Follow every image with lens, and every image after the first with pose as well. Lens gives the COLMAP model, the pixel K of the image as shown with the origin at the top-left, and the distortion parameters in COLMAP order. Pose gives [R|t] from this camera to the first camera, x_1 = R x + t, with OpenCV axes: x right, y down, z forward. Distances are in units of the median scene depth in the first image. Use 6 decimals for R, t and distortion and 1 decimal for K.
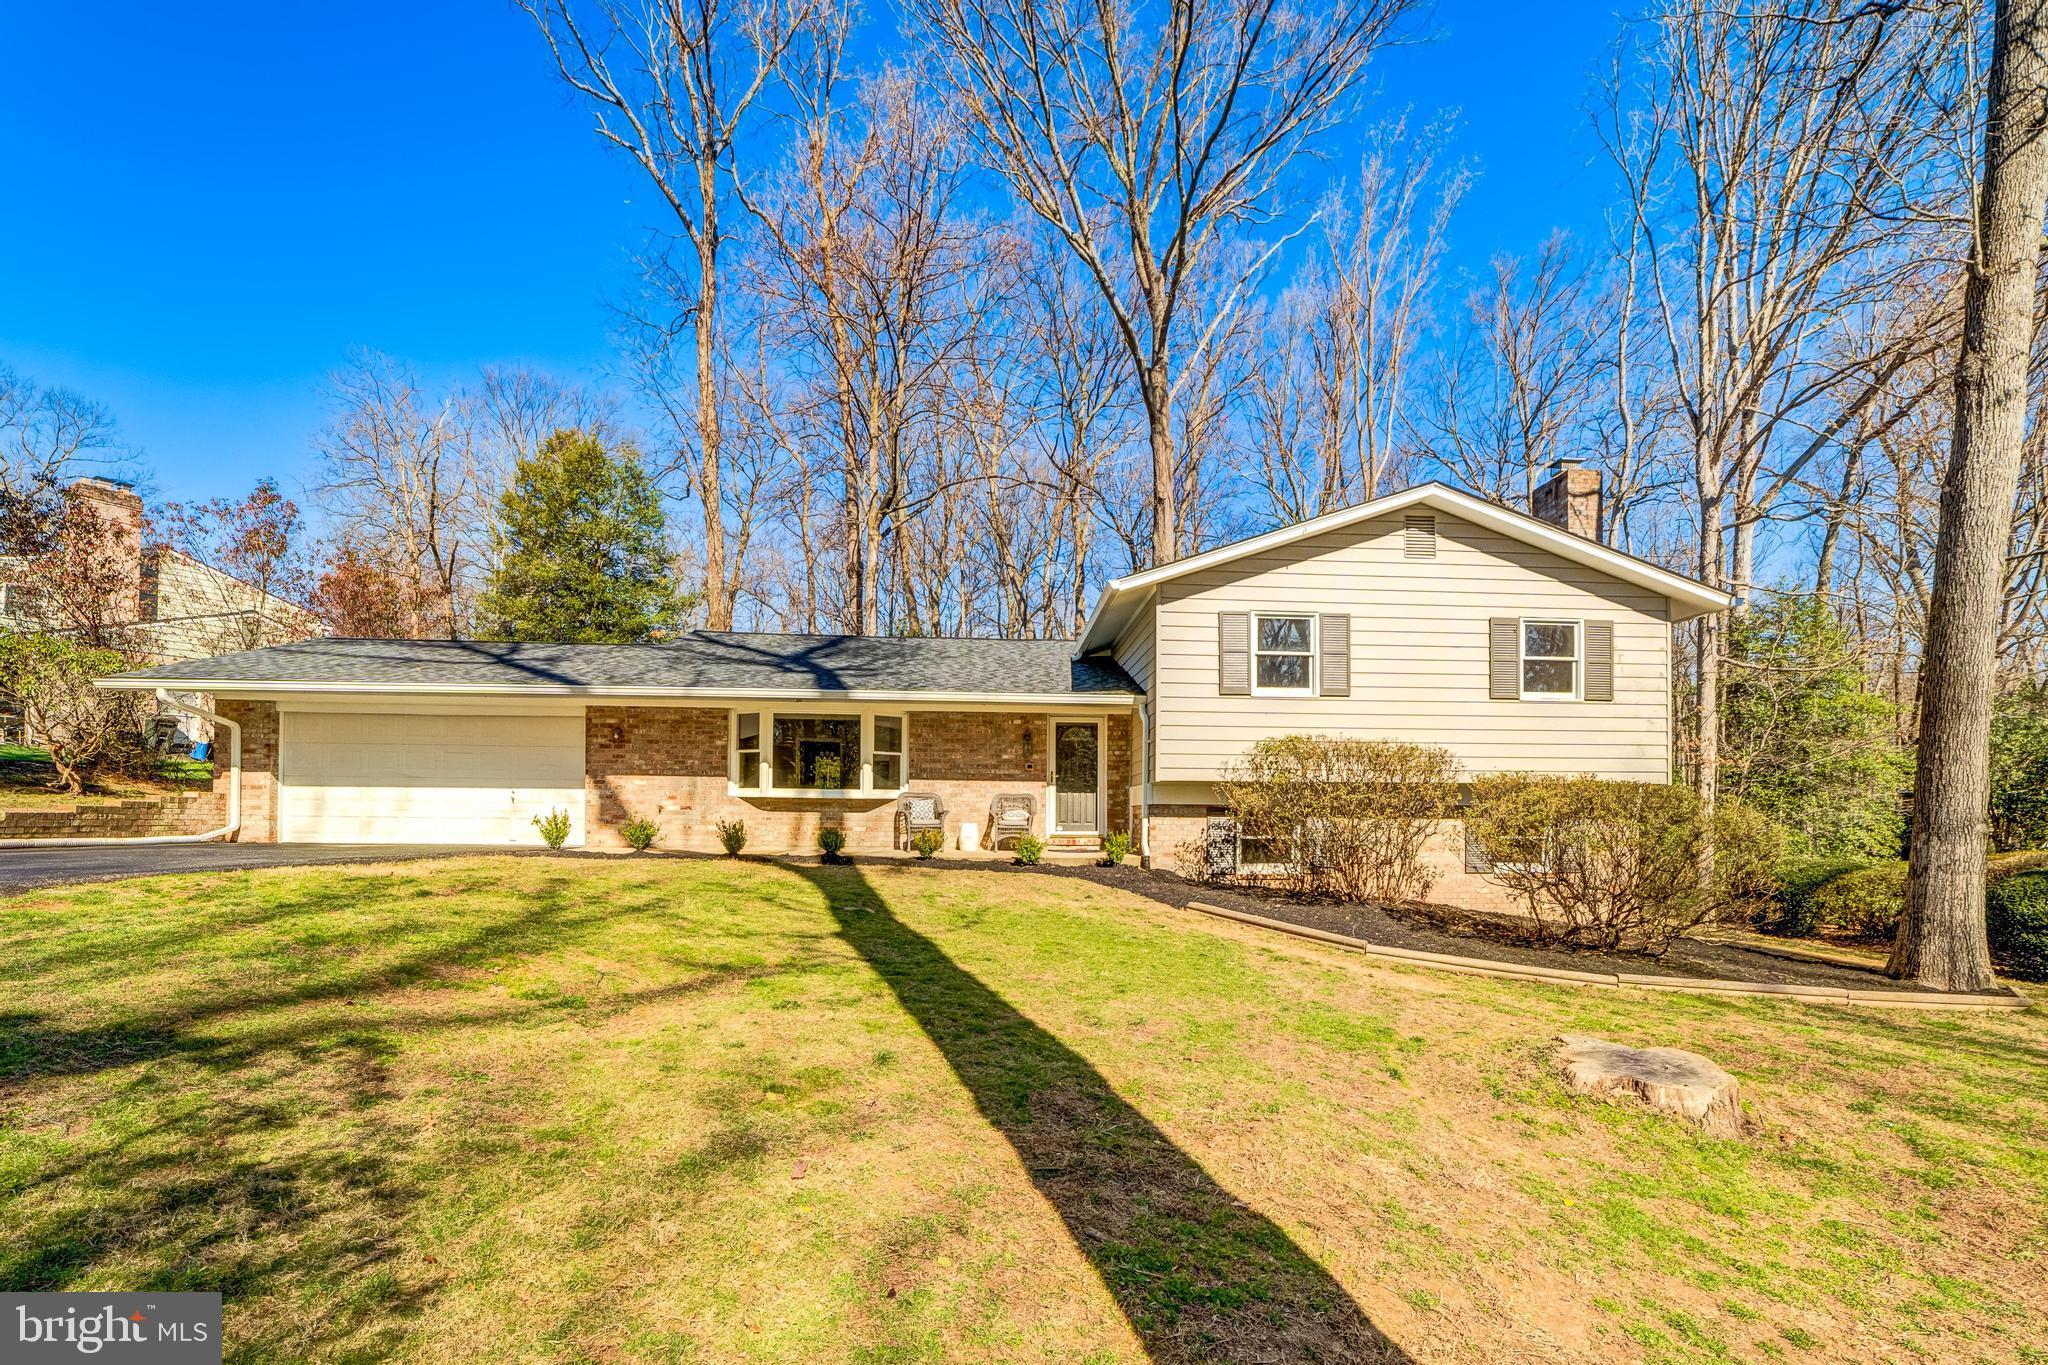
lens RADIAL K [[890.1, 0, 1021.7], [0, 890.1, 825.4], [0, 0, 1]] dist [-0.000440, 0.000037]
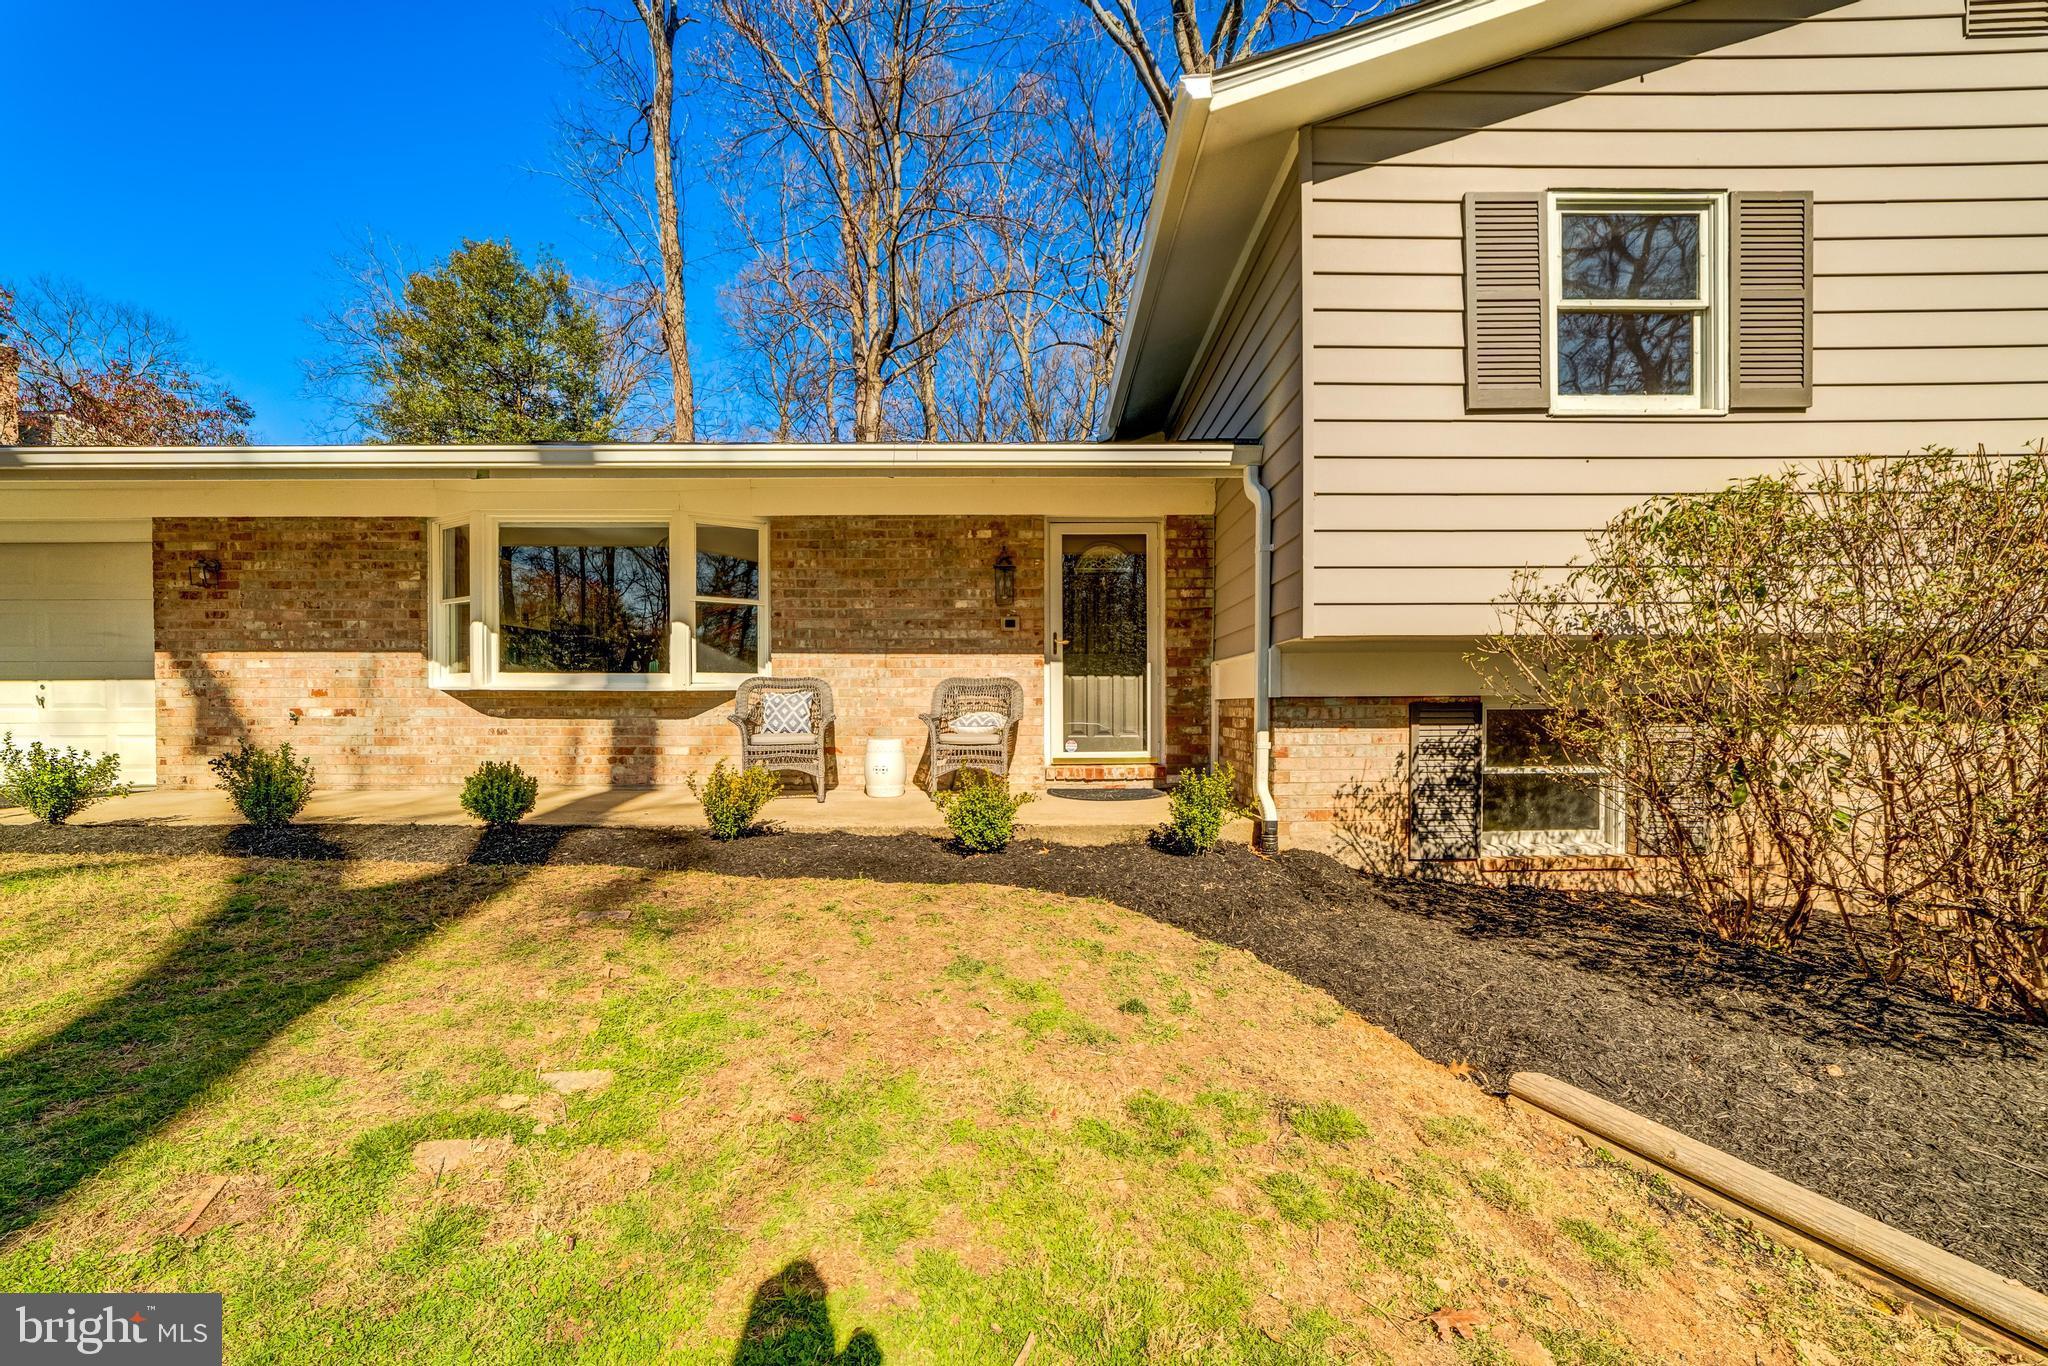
lens RADIAL K [[789.3, 0, 1029.6], [0, 789.3, 723.0], [0, 0, 1]] dist [-0.000032, 0.000017]
pose [[0.998772, -0.009204, -0.048680, 0.041791], [0.009918, 0.999847, 0.014437, -0.016621], [0.048540, -0.014902, 0.998710, 0.566268]]
